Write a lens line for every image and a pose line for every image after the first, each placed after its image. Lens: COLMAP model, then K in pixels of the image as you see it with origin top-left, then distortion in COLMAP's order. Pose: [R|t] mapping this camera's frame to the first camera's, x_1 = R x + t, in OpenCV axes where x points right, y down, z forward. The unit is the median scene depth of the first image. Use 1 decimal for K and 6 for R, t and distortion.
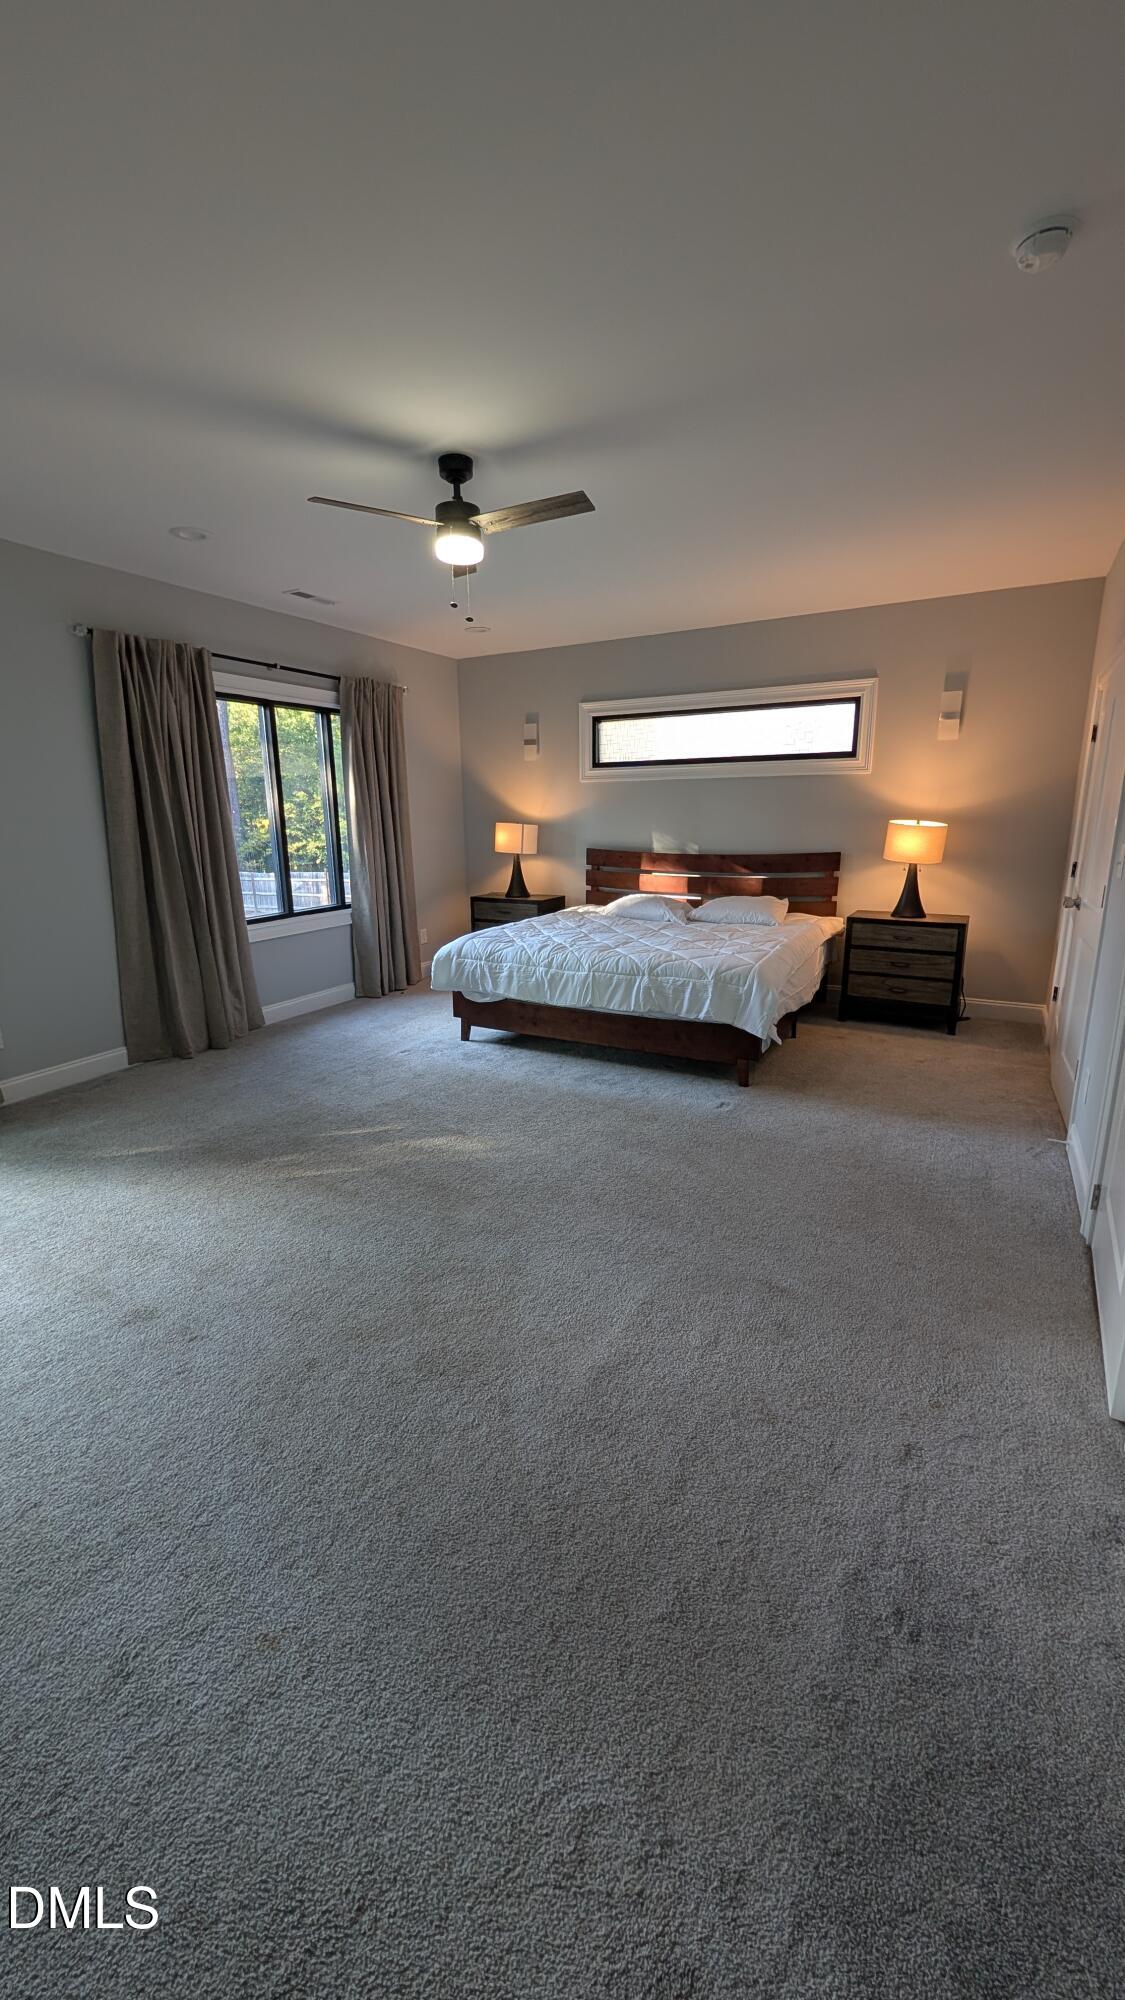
lens RADIAL K [[752.8, 0, 562.5], [0, 752.8, 1000.0], [0, 0, 1]] dist [0.001046, -0.000044]
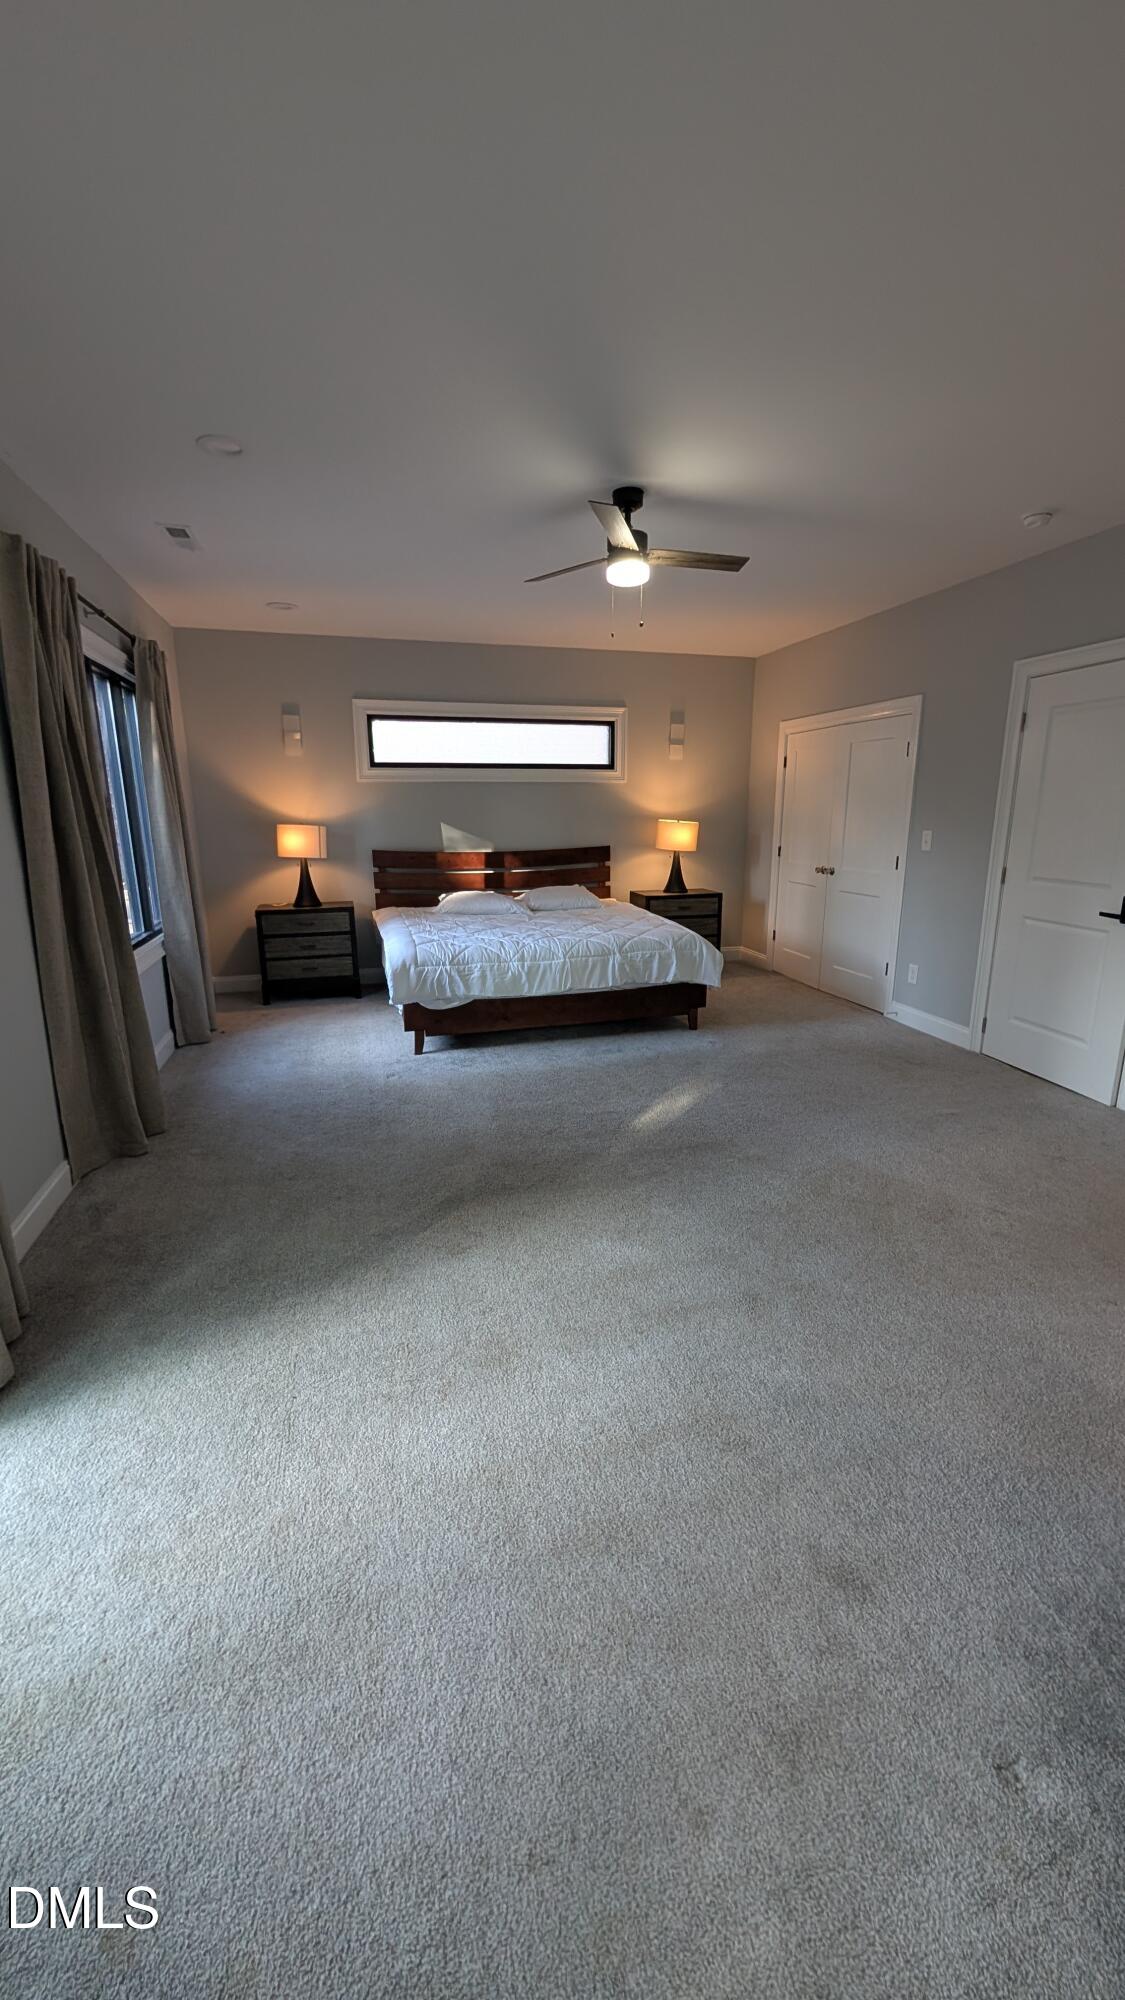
lens RADIAL K [[752.8, 0, 562.5], [0, 752.8, 1000.0], [0, 0, 1]] dist [0.001046, -0.000044]
pose [[0.717636, -0.165890, 0.676372, -0.662865], [0.167783, 0.983792, 0.063271, -0.044658], [-0.675905, 0.068078, 0.733838, 0.189814]]
